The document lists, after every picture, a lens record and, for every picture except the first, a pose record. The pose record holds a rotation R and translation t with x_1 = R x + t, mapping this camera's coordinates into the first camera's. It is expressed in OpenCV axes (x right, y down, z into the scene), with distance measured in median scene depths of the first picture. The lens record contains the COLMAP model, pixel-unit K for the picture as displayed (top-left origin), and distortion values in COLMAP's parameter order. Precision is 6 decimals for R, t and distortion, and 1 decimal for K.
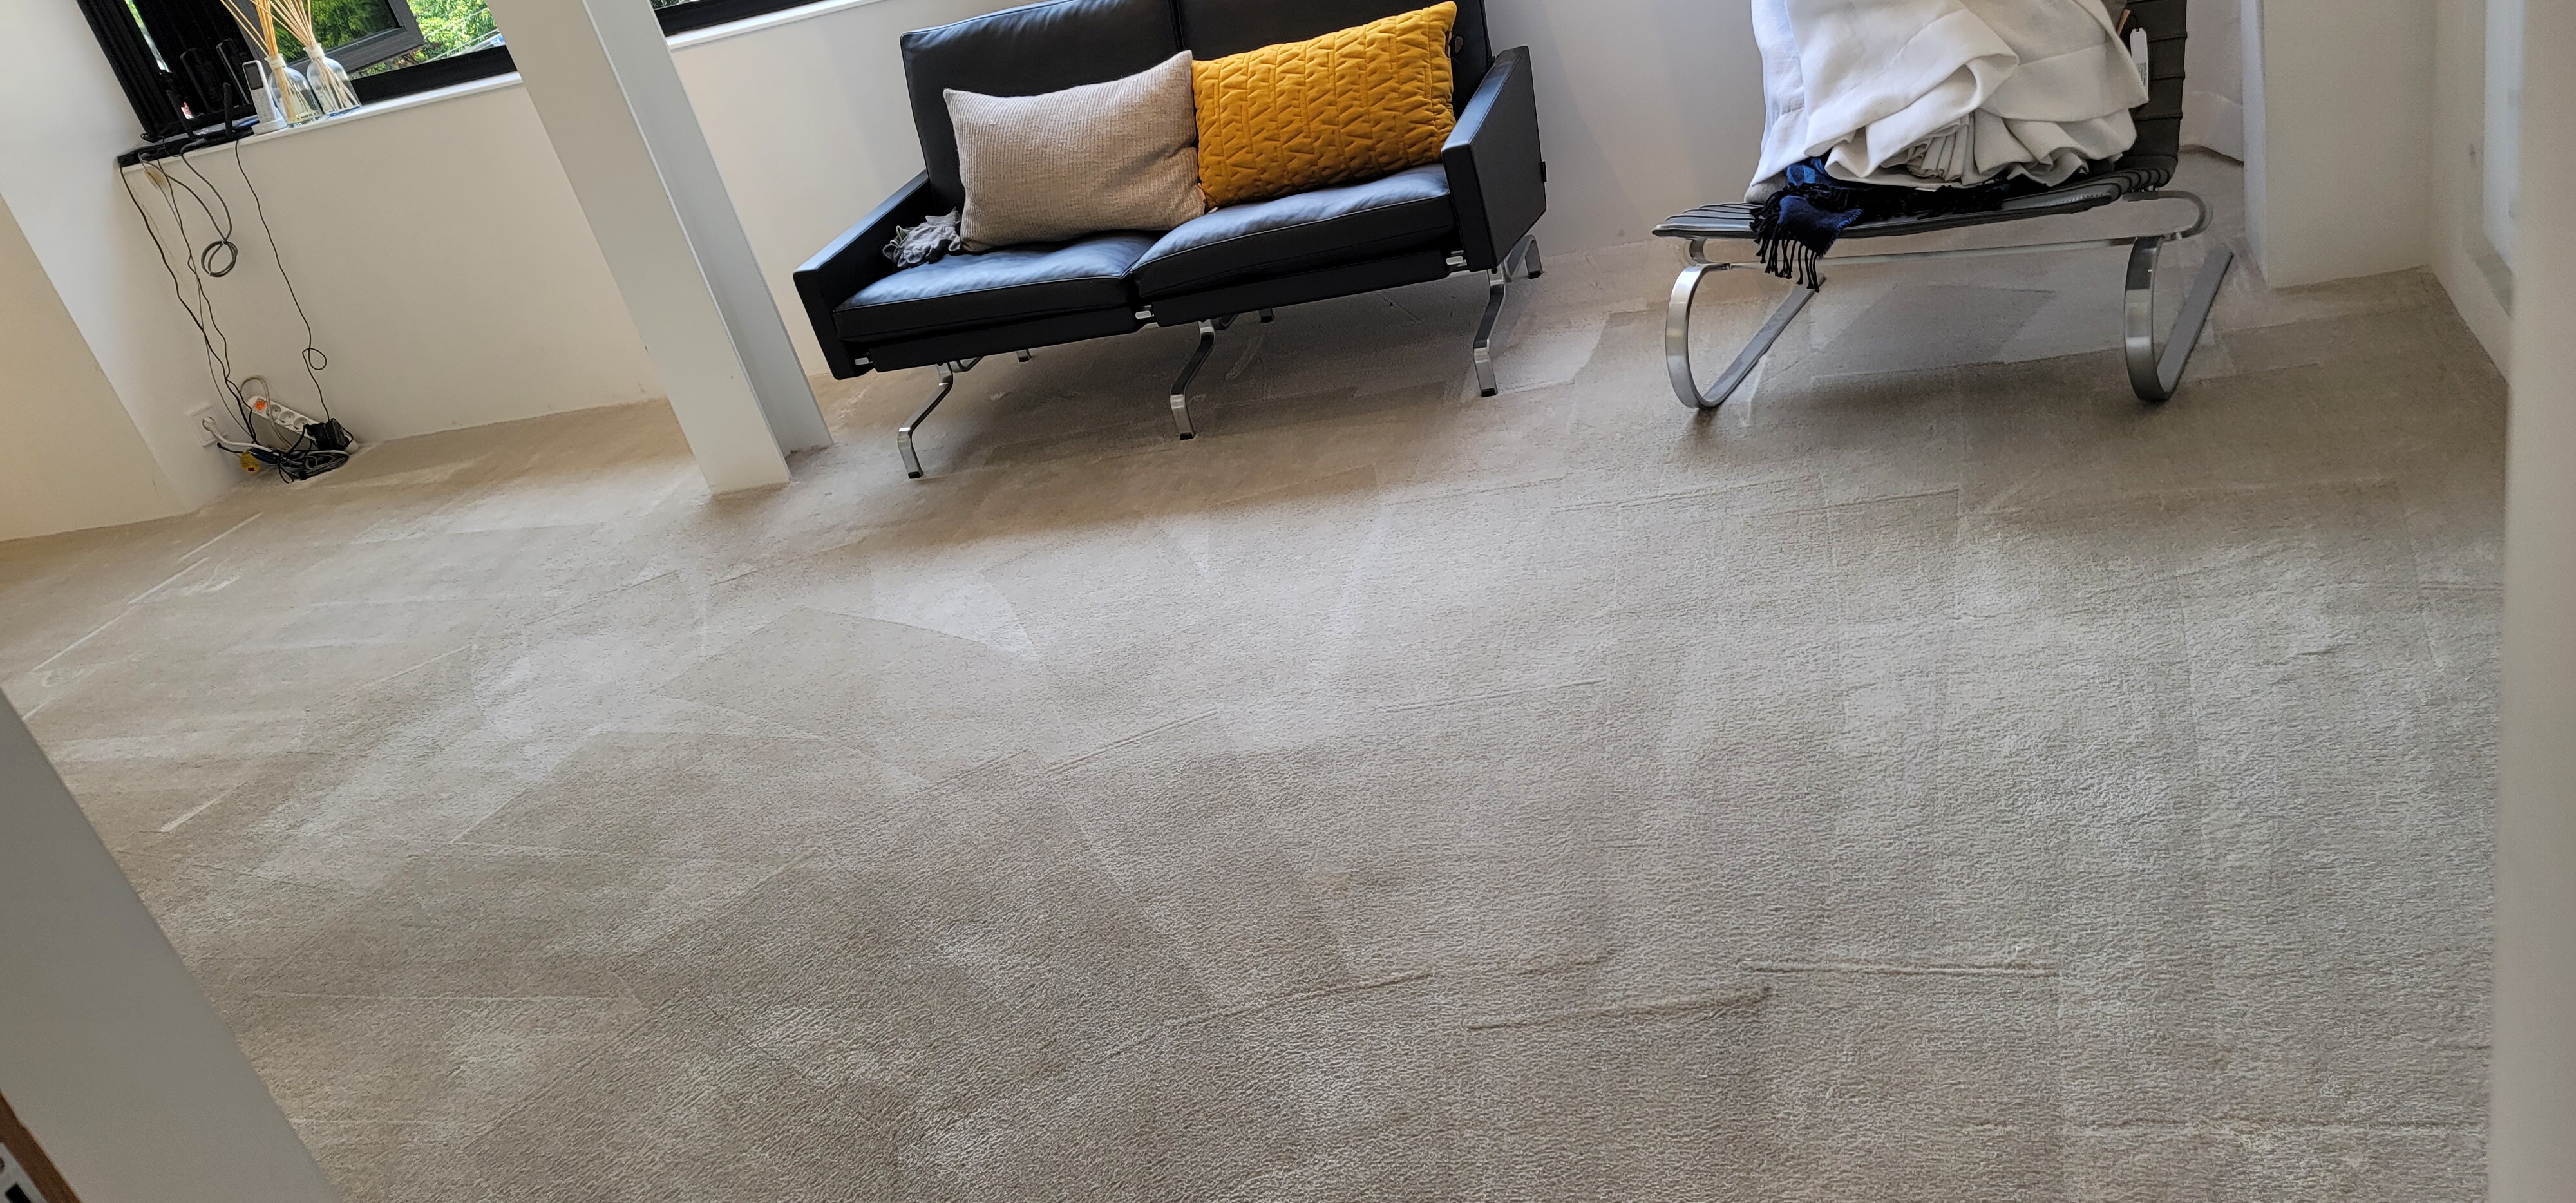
lens RADIAL K [[1972.9, 0, 1303.3], [0, 1972.9, 541.5], [0, 0, 1]] dist [0.086195, -0.061305]
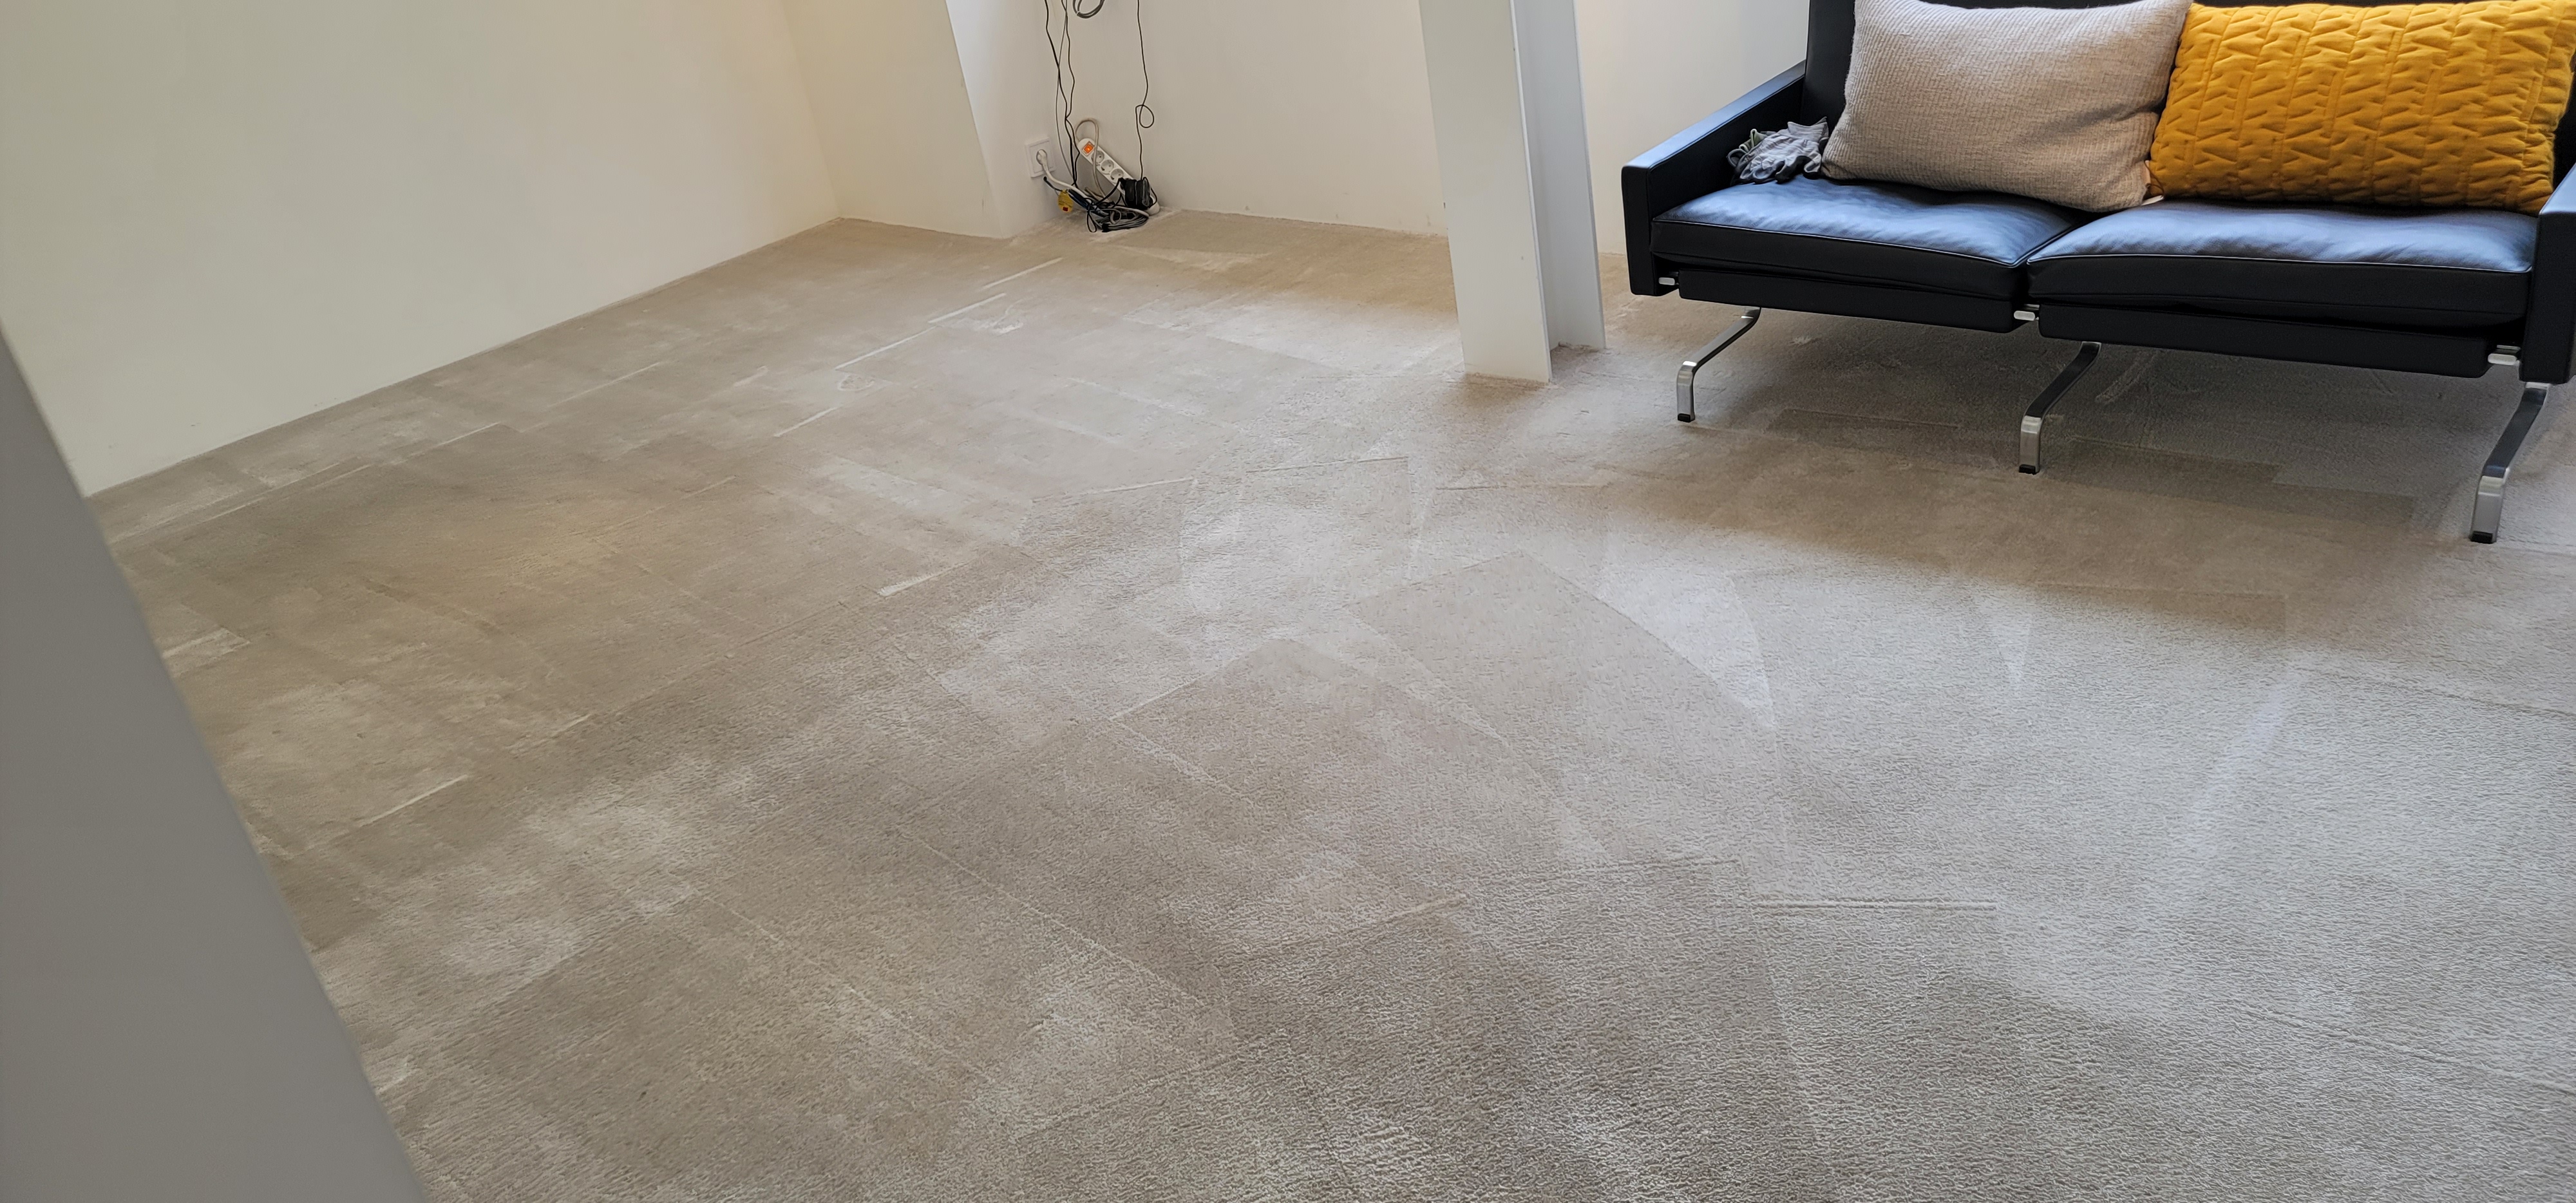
lens RADIAL K [[1972.9, 0, 1237.5], [0, 1972.9, 559.7], [0, 0, 1]] dist [0.086195, -0.061305]
pose [[0.889311, 0.295974, -0.348604, -0.055021], [-0.258975, 0.954242, 0.149515, -0.060856], [0.376905, -0.042686, 0.925268, 0.127721]]
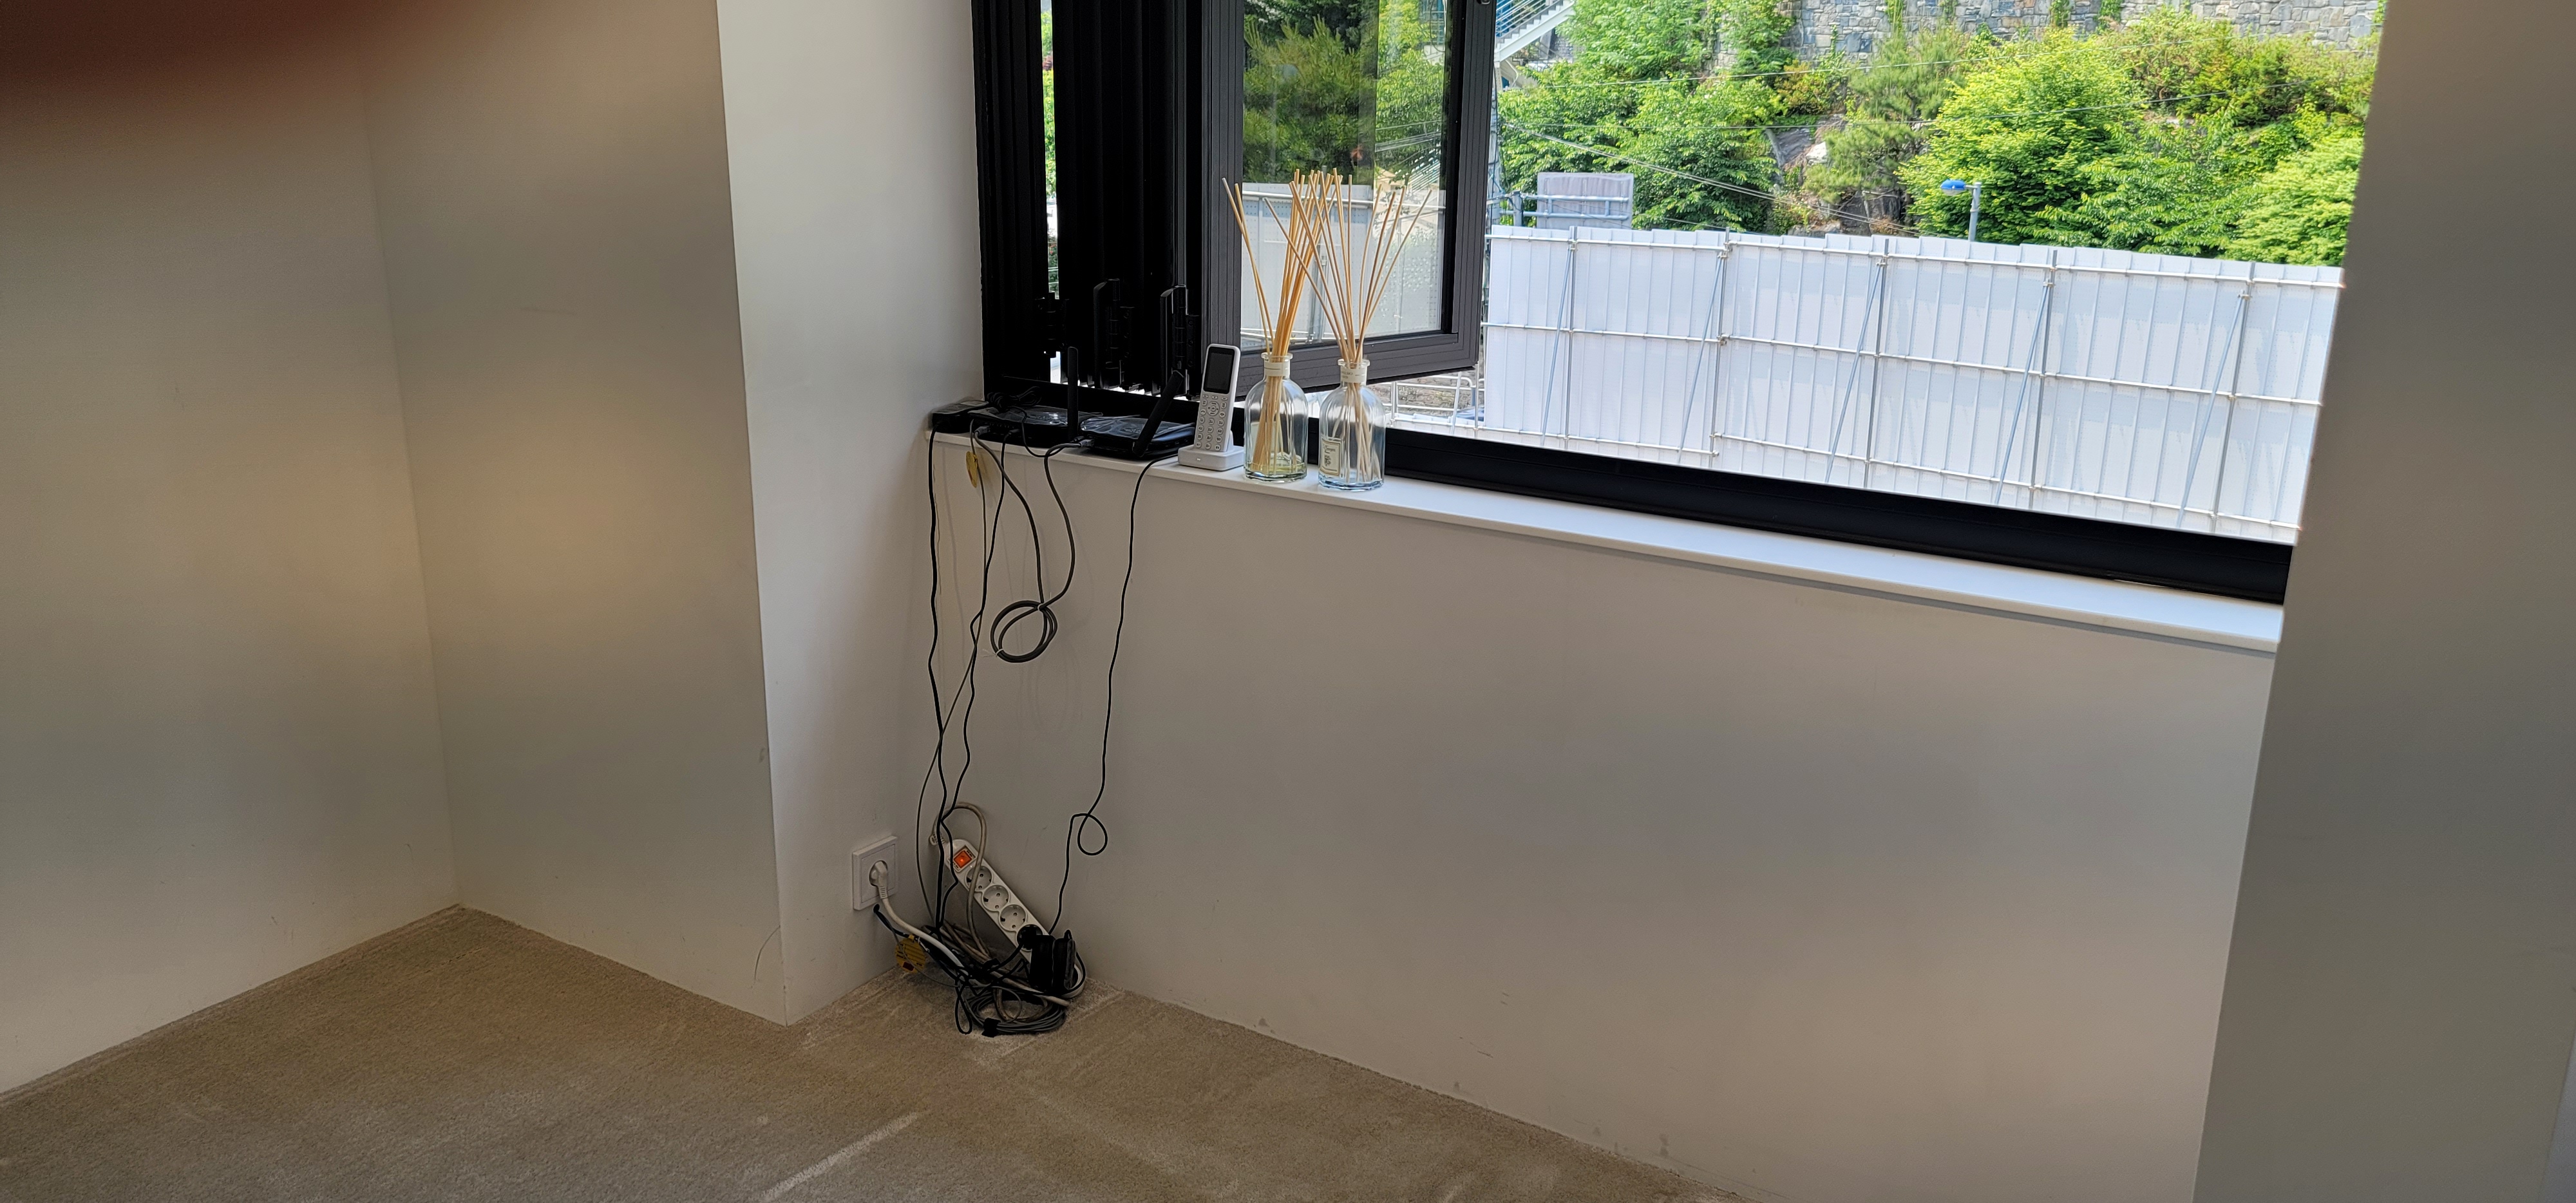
lens RADIAL K [[1972.9, 0, 1331.5], [0, 1972.9, 524.1], [0, 0, 1]] dist [0.086195, -0.061305]
pose [[0.927311, 0.324387, -0.186729, -0.557141], [-0.348702, 0.930023, -0.116034, -0.205768], [0.136023, 0.172712, 0.975535, 0.711626]]
